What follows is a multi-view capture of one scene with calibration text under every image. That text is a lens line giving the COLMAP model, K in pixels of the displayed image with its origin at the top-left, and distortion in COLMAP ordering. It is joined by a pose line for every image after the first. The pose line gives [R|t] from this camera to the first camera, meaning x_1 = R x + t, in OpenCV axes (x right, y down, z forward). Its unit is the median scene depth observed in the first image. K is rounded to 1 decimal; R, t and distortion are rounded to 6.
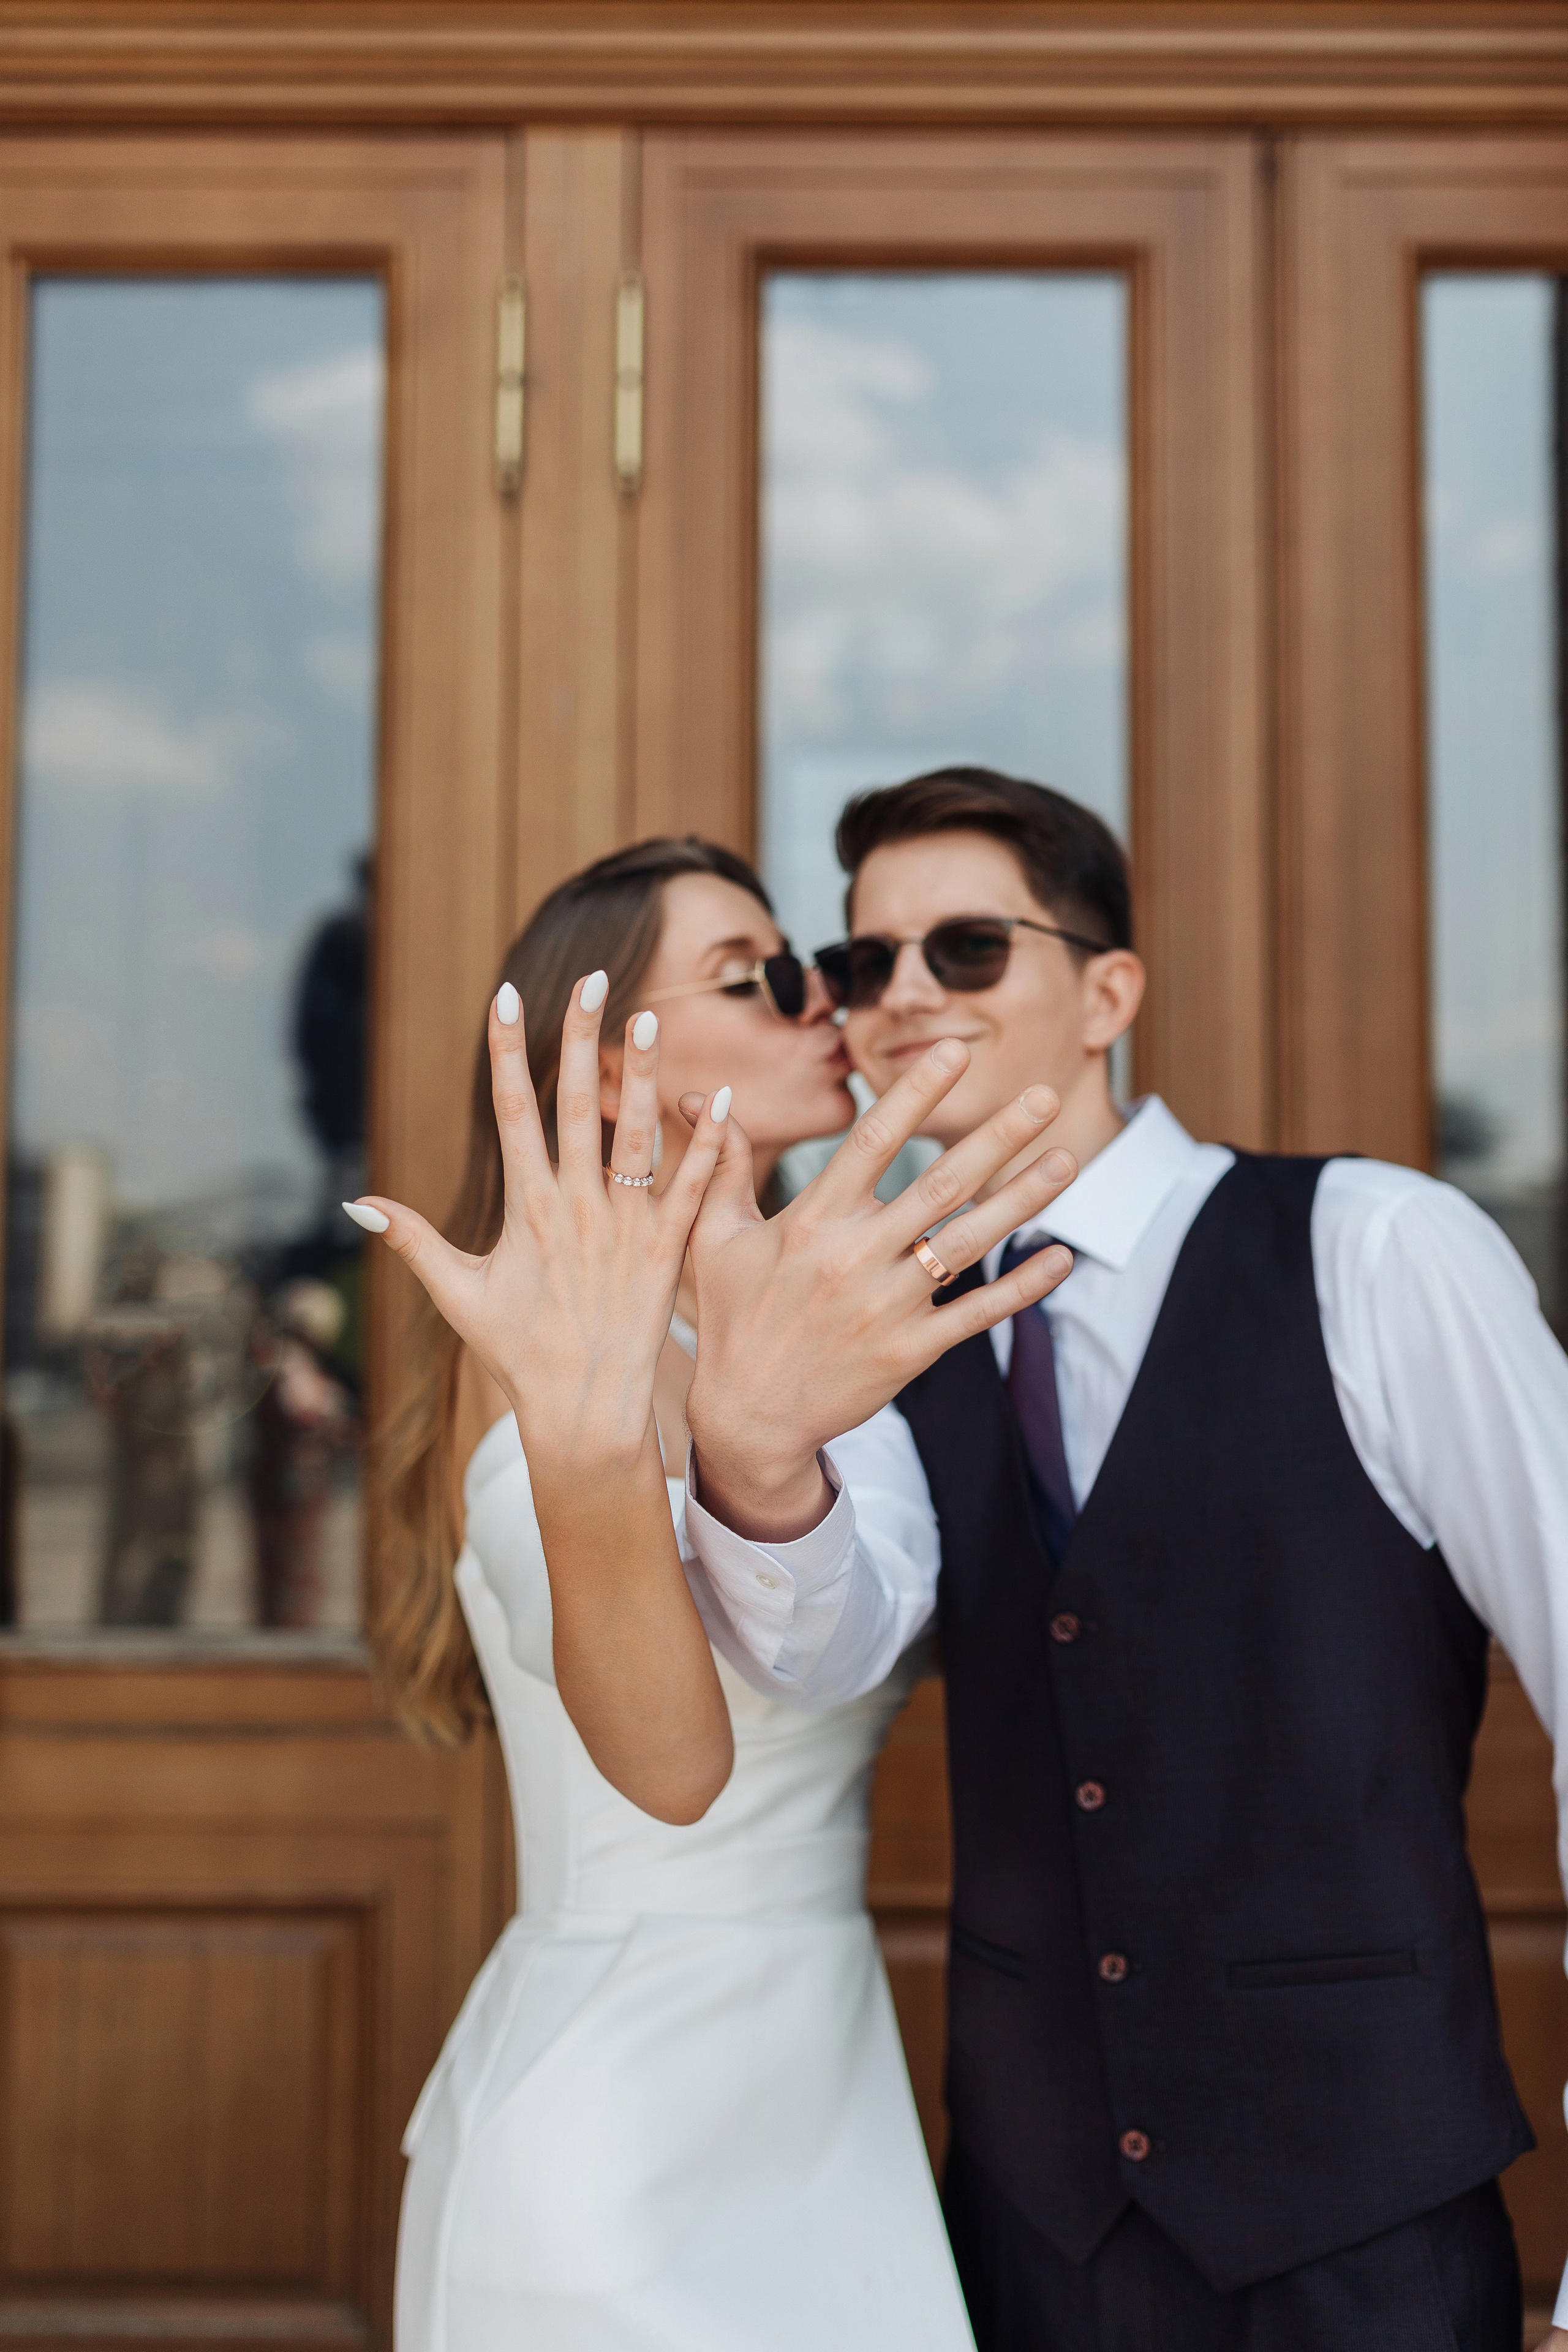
lens RADIAL K [[2374.0, 0, 744.3], [0, 2374.0, 1178.5], [0, 0, 1]] dist [0.003487, -0.001957]
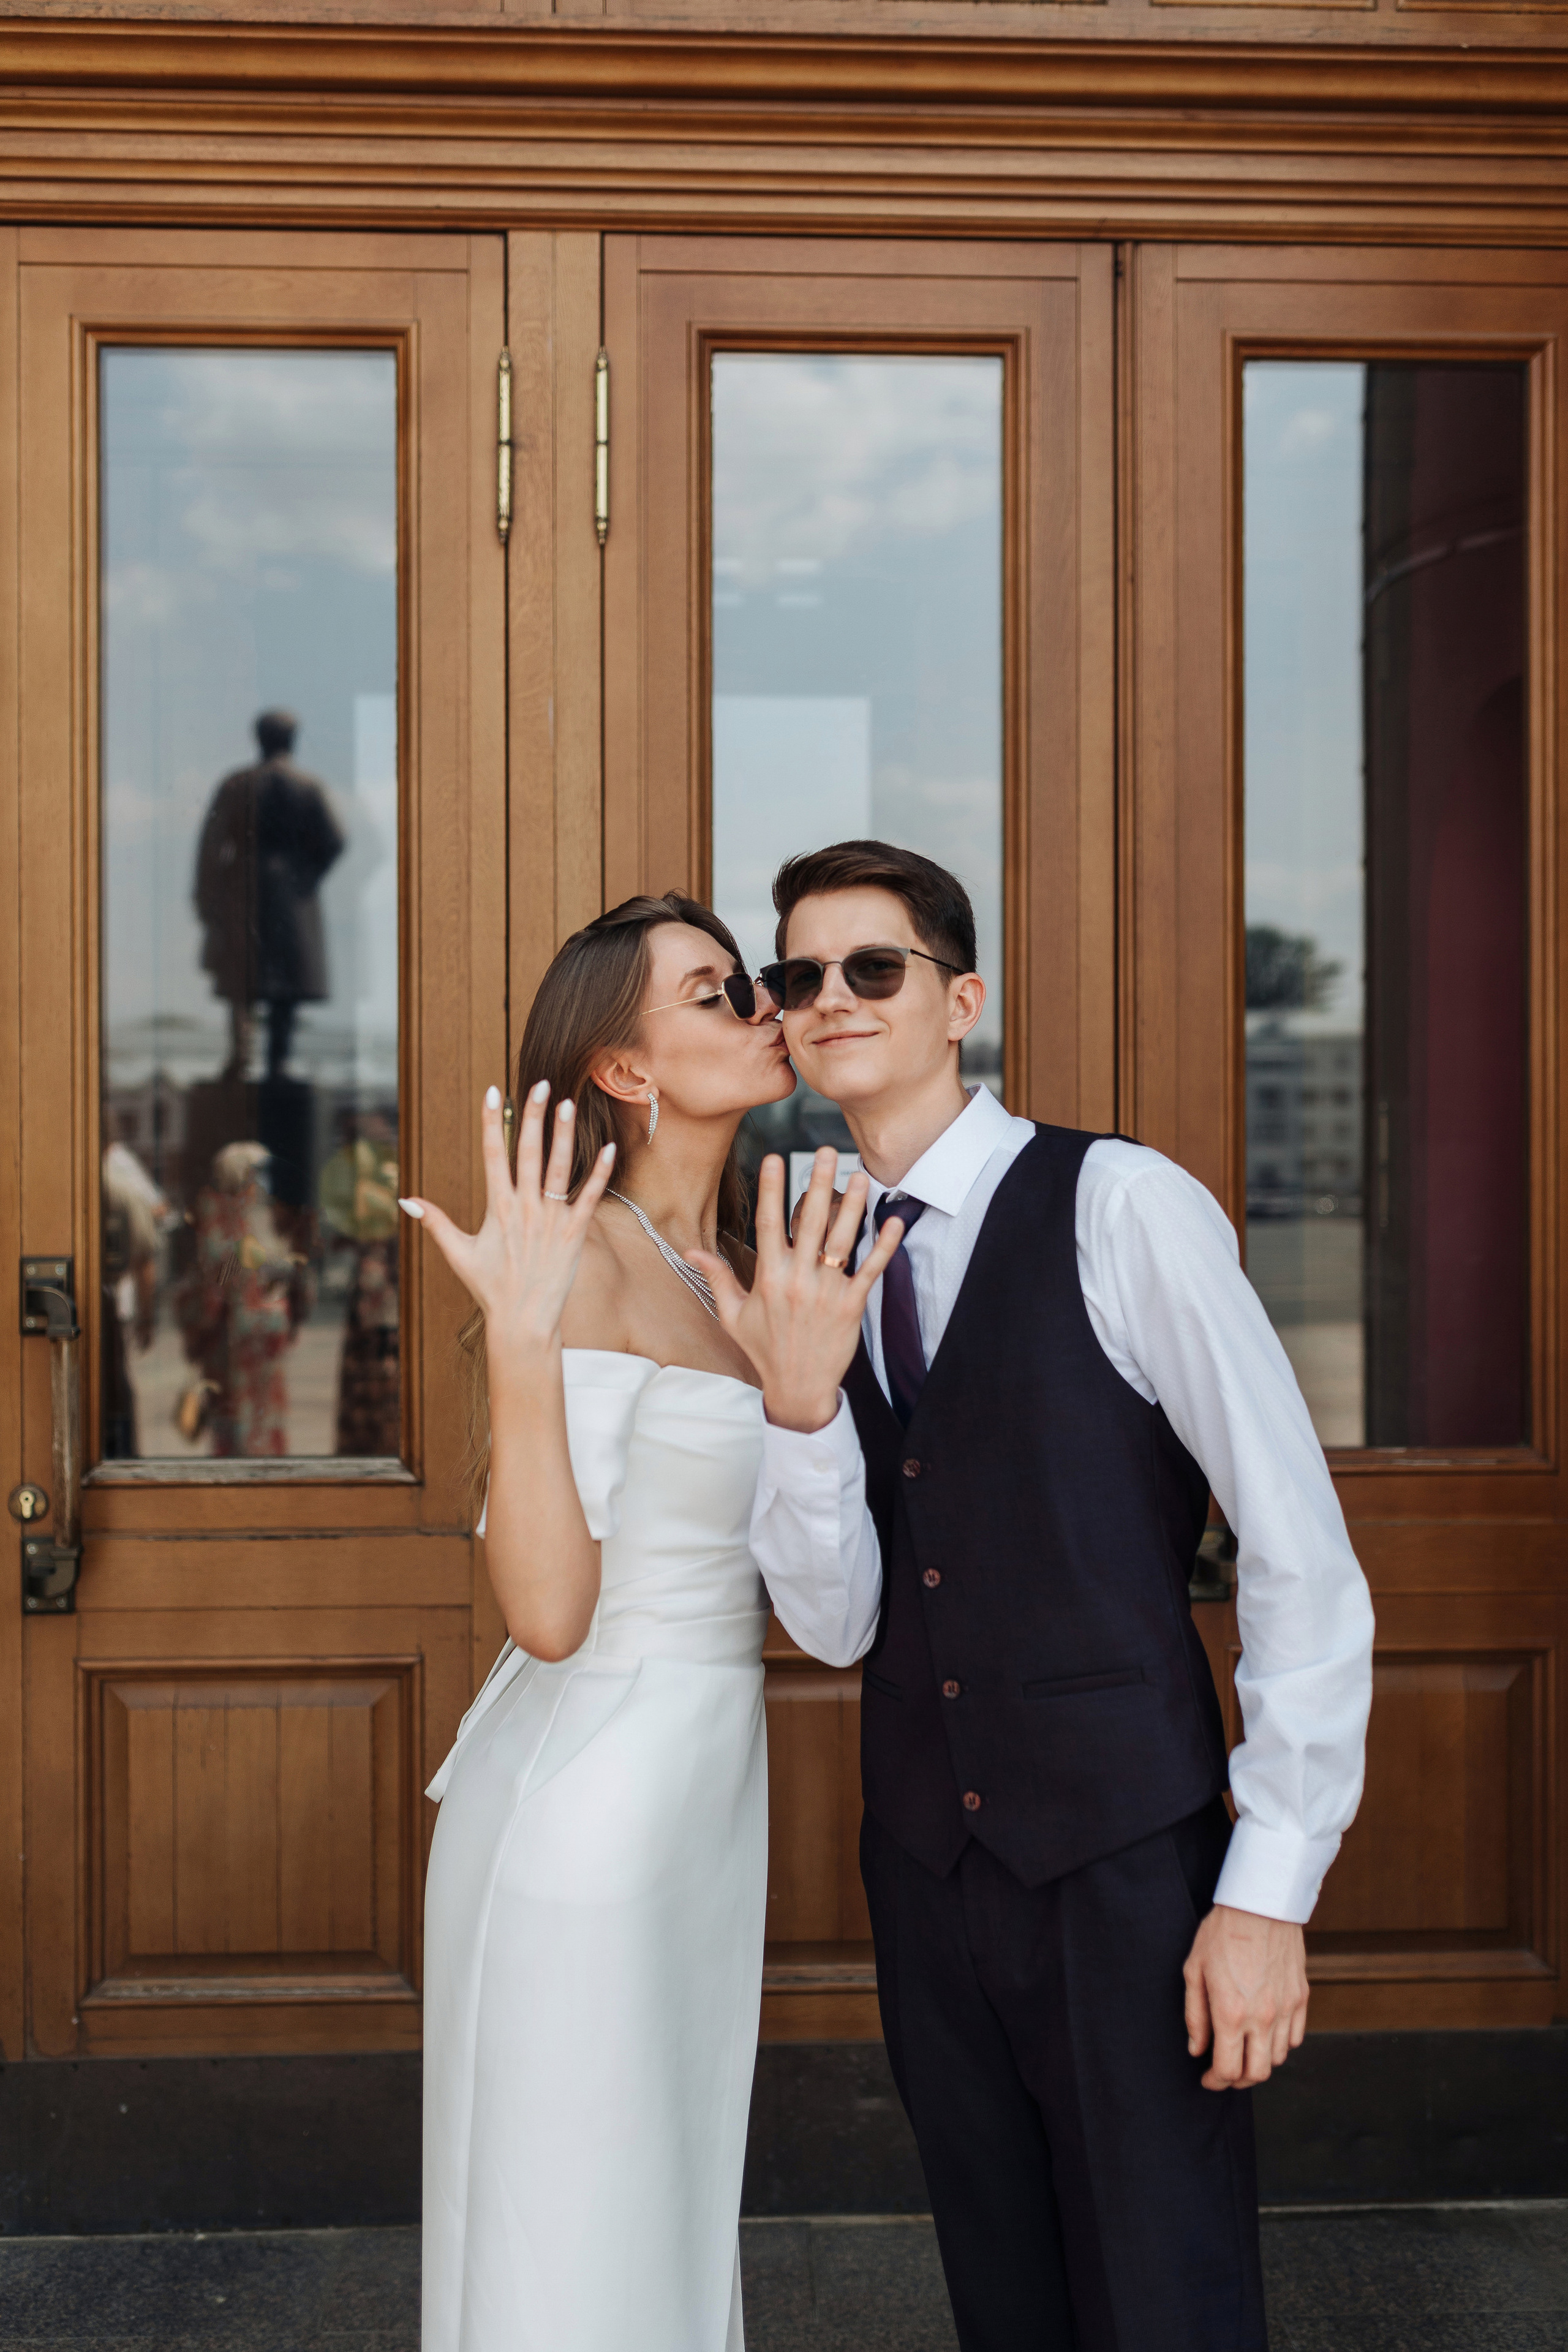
lens RADIAL K [[2247.7, 0, 797.8], [0, 2247.7, 1177.3], [0, 0, 1]] dist [-0.005299, 0.012304]
pose [[0.998644, -0.010104, 0.051075, -0.010495], [0.006310, 0.997245, 0.073903, -0.043611], [-0.051681, -0.073481, 0.995957, -0.190611]]
